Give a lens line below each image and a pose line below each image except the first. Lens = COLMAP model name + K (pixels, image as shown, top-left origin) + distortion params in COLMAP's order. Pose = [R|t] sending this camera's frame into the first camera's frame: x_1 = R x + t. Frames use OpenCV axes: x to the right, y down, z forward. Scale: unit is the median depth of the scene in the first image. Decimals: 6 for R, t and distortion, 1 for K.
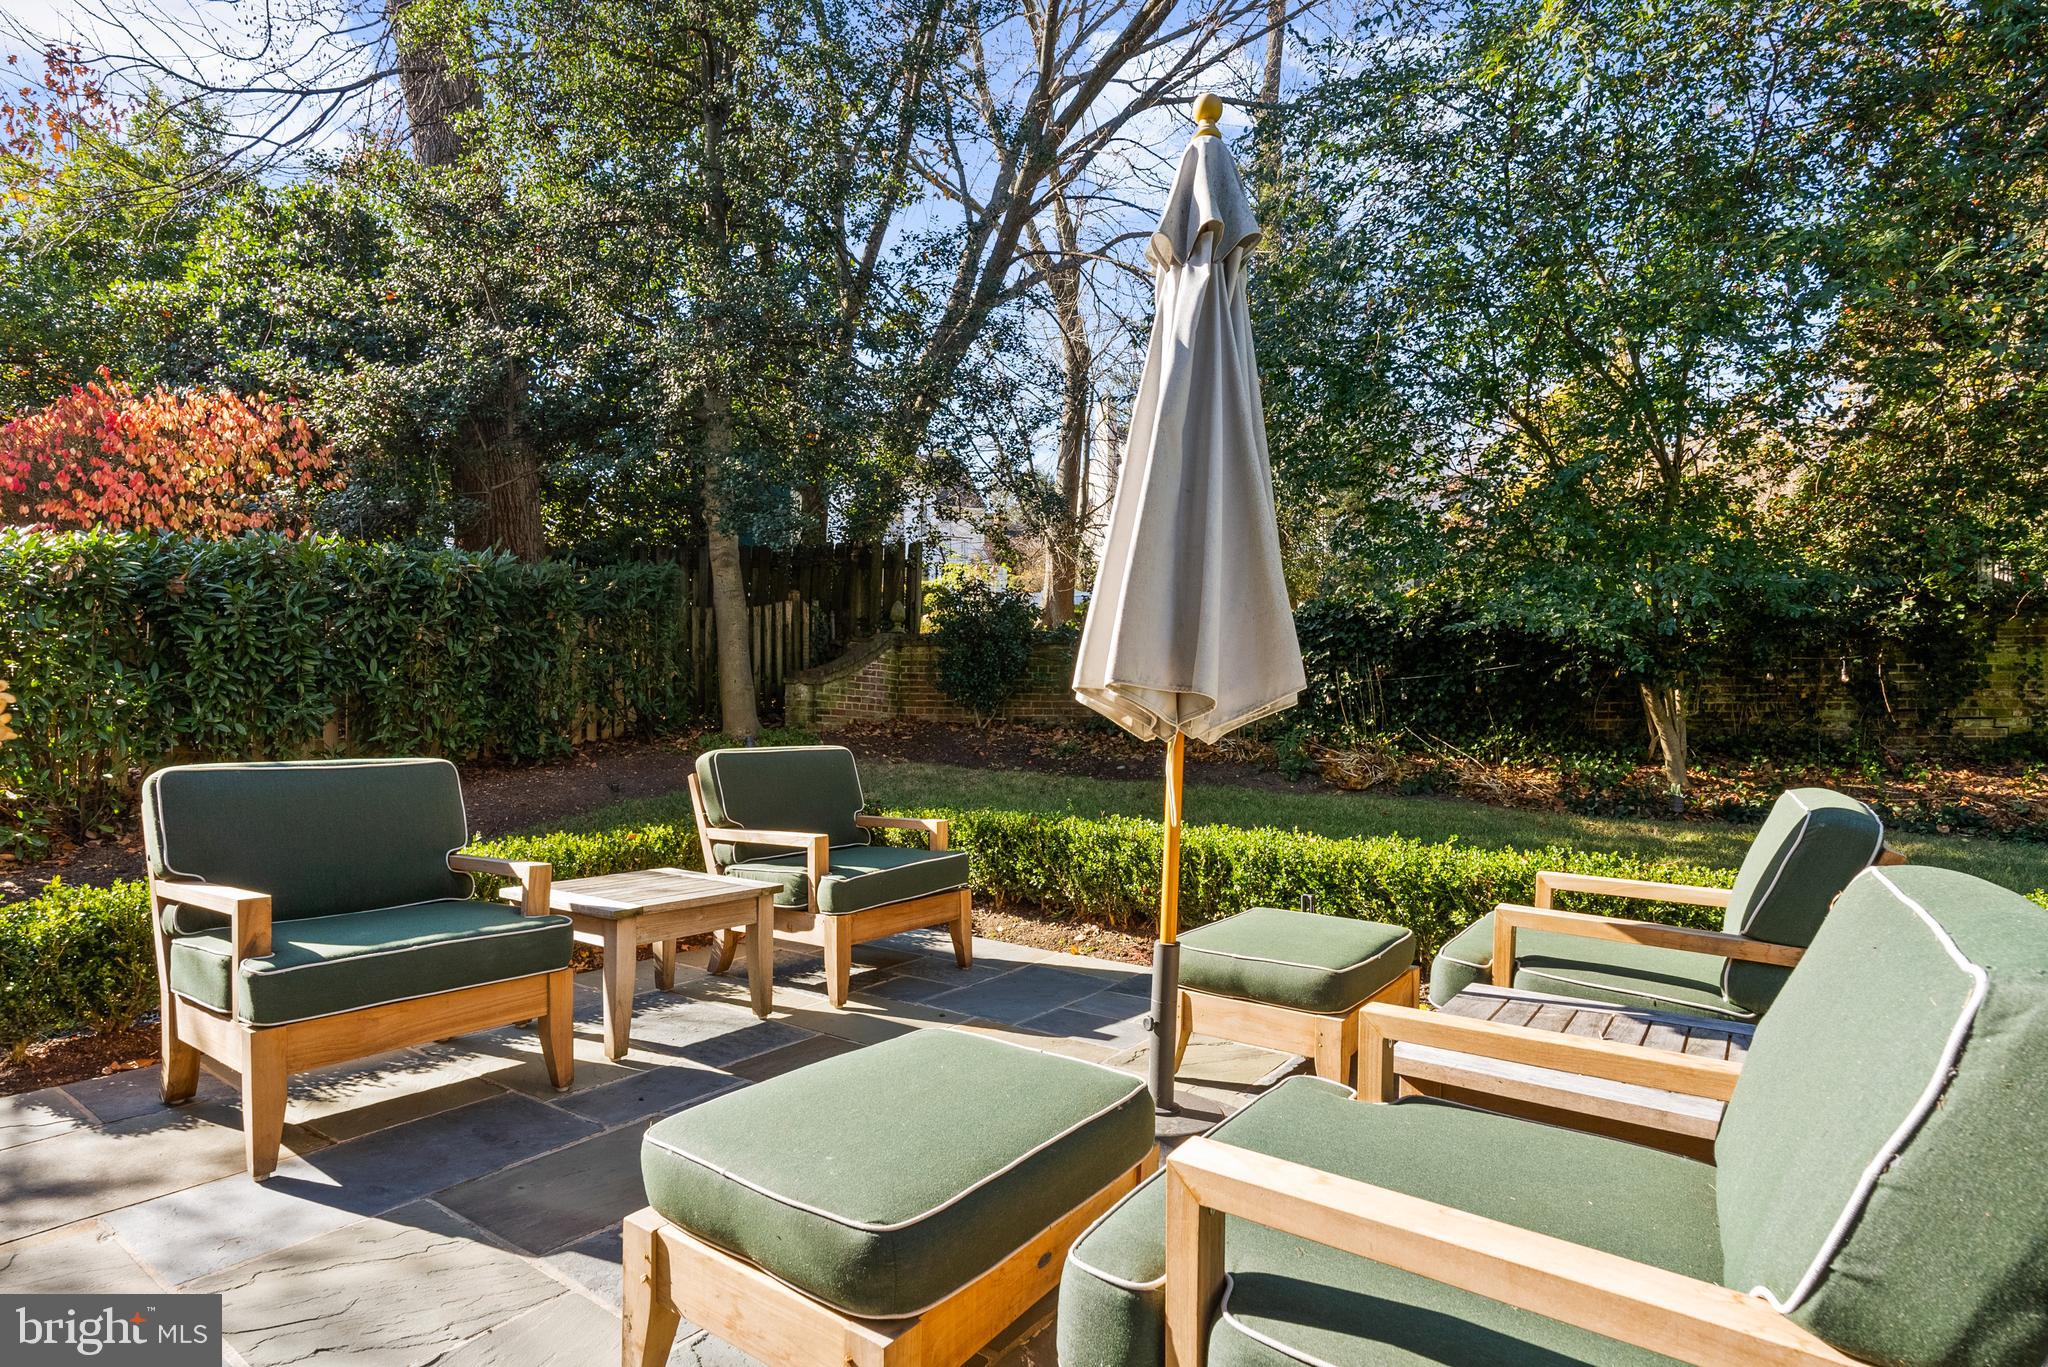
lens RADIAL K [[1064.4, 0, 1031.2], [0, 1064.4, 705.5], [0, 0, 1]] dist [-0.002593, 0.000088]
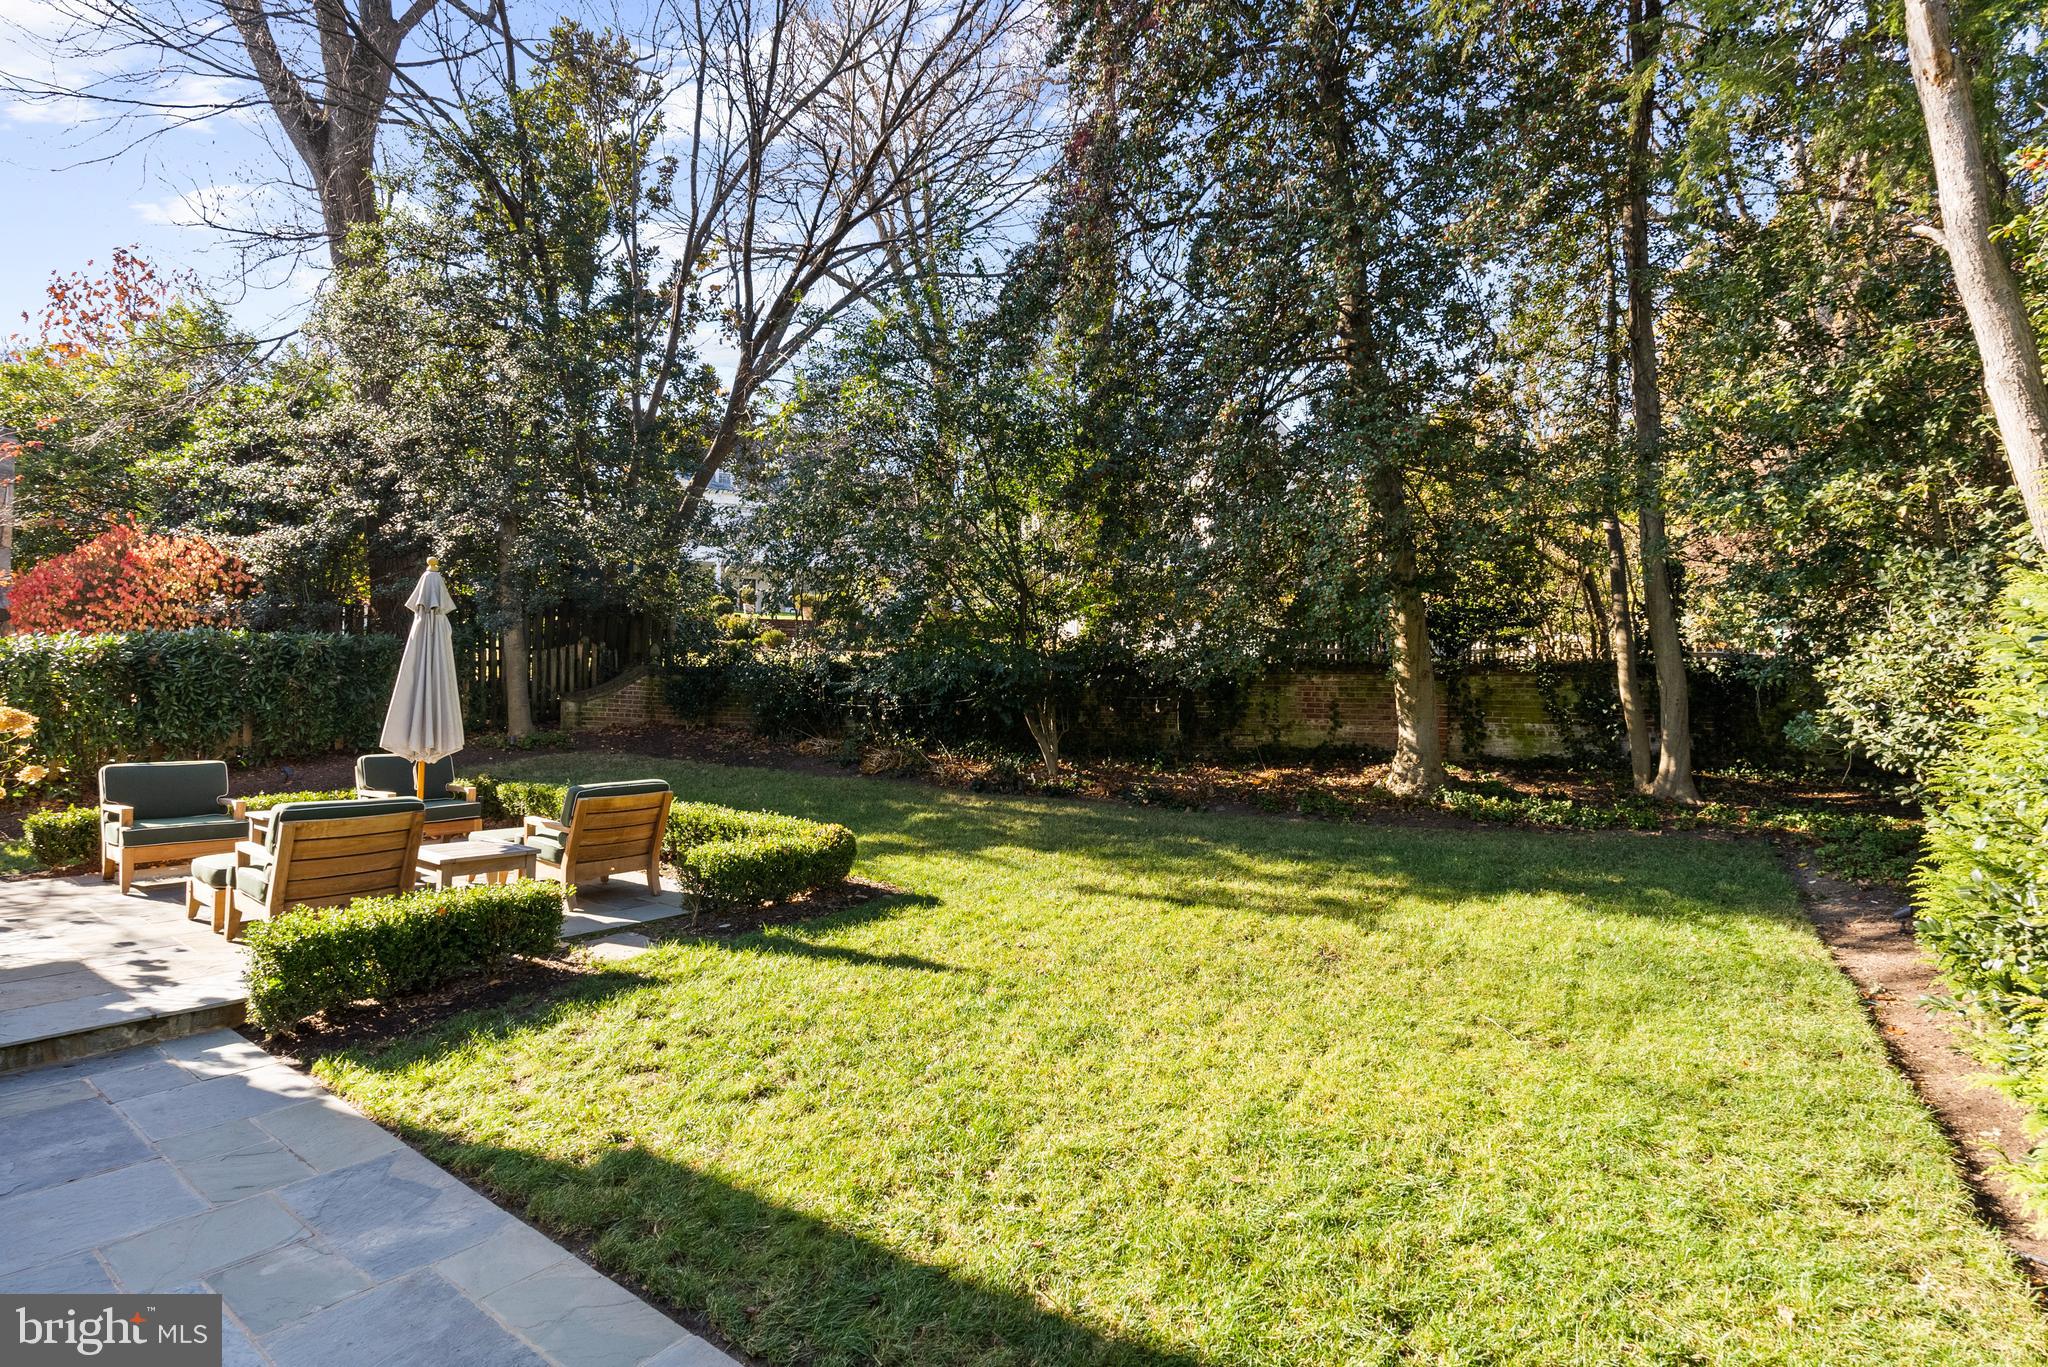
lens RADIAL K [[1008.5, 0, 1024.2], [0, 1008.5, 657.1], [0, 0, 1]] dist [-0.003159, -0.001029]
pose [[0.999834, 0.010247, -0.015043, 0.668049], [-0.010652, 0.999576, -0.027092, -0.073485], [0.014759, 0.027248, 0.999520, -0.663575]]
